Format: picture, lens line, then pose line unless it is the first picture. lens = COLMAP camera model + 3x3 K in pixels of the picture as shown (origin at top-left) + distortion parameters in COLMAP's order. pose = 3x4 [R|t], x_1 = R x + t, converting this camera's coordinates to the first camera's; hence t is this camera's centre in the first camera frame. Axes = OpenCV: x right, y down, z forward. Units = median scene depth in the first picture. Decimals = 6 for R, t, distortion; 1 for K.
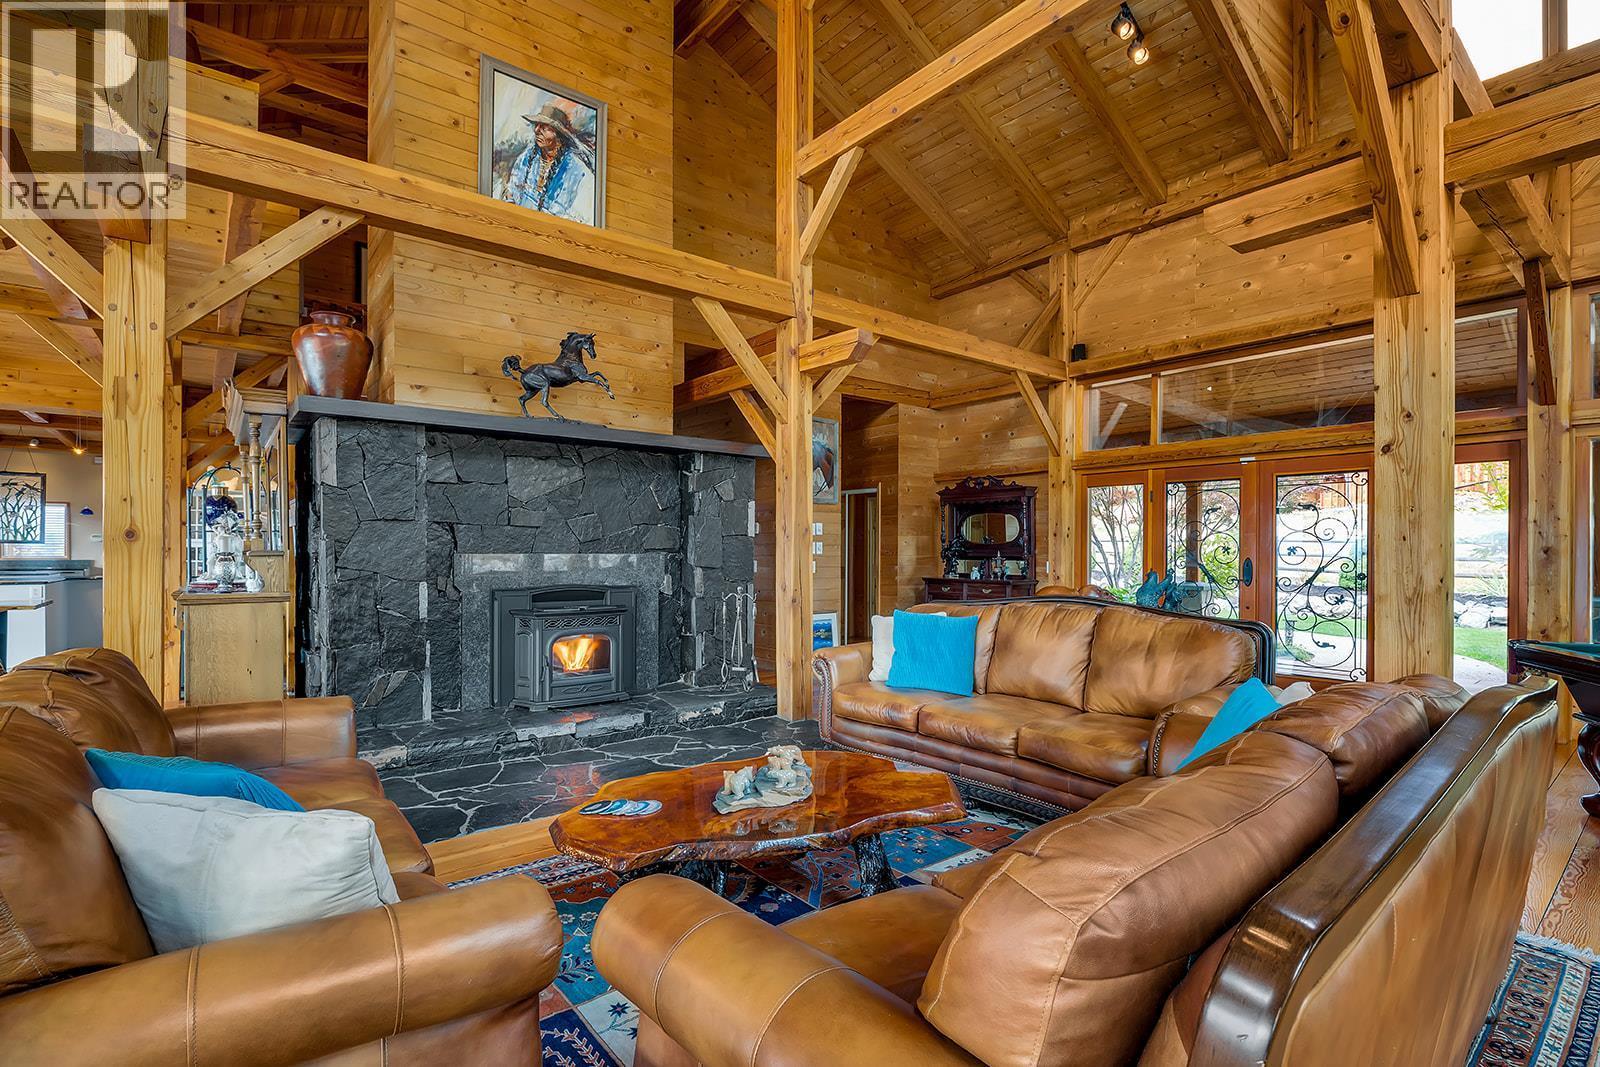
lens RADIAL K [[749.0, 0, 802.8], [0, 749.0, 560.6], [0, 0, 1]] dist [-0.005820, 0.000343]
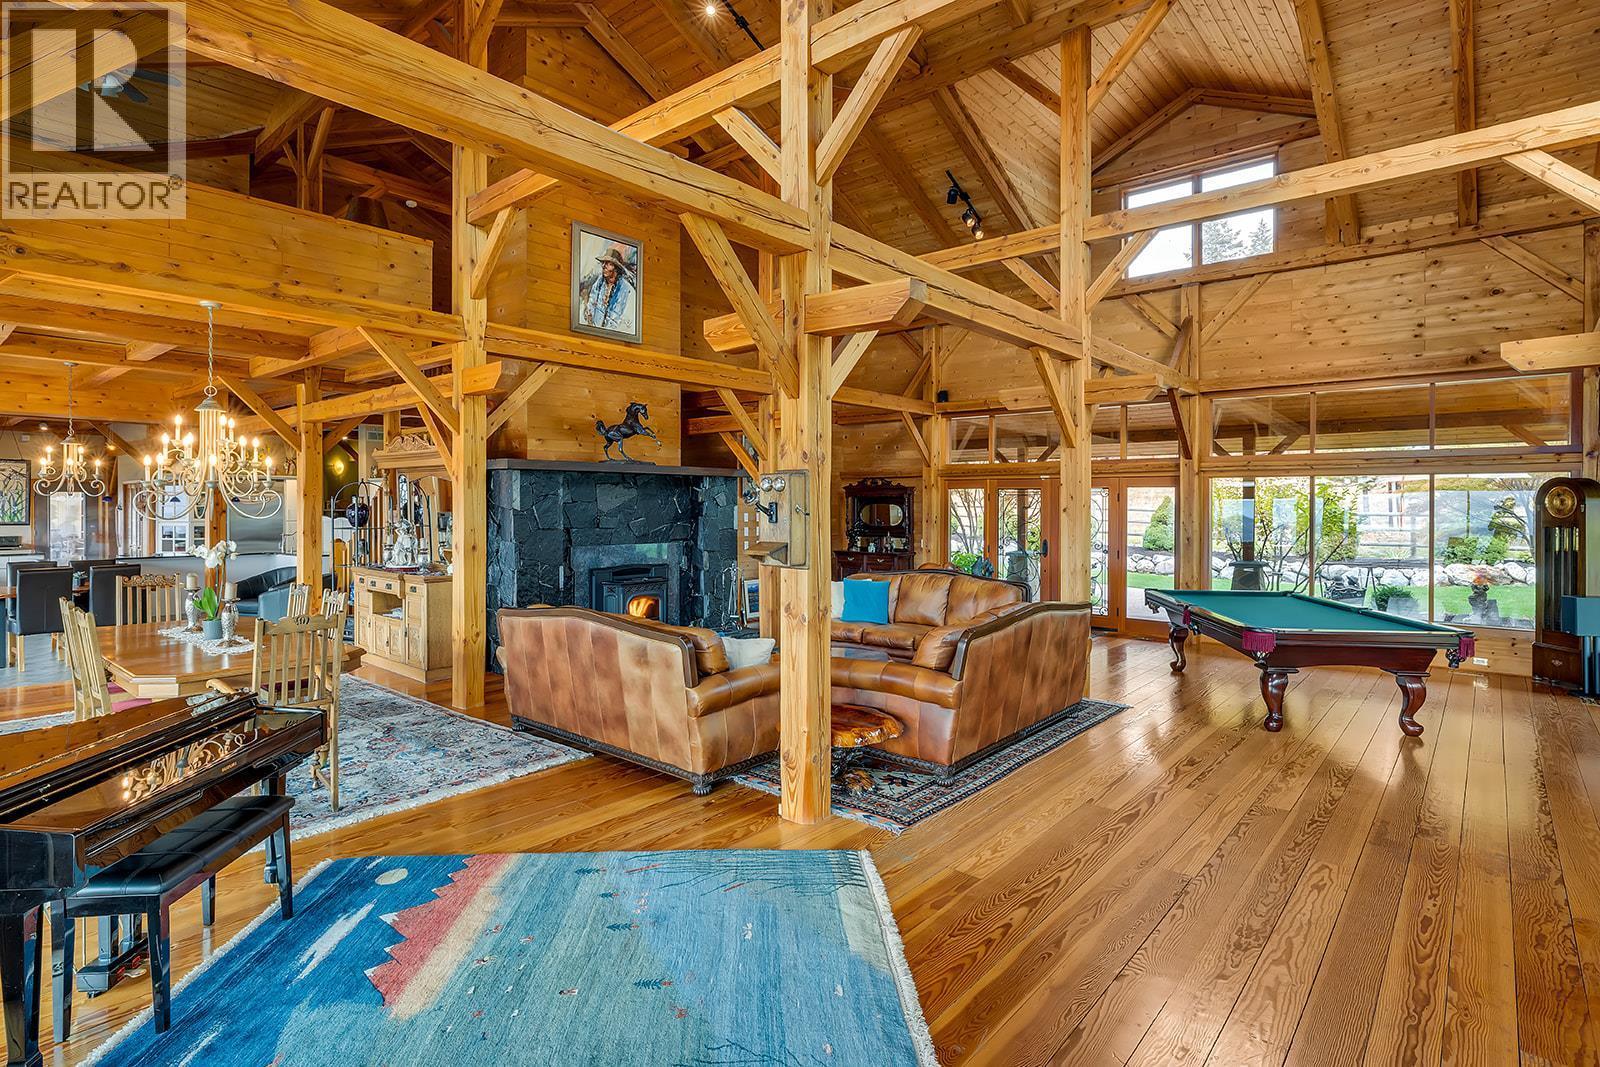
lens RADIAL K [[824.2, 0, 802.3], [0, 824.2, 523.4], [0, 0, 1]] dist [0.002409, -0.000058]
pose [[0.983071, -0.004597, 0.183170, -0.252801], [0.002521, 0.999930, 0.011562, -0.066373], [-0.183210, -0.010905, 0.983013, -0.688129]]
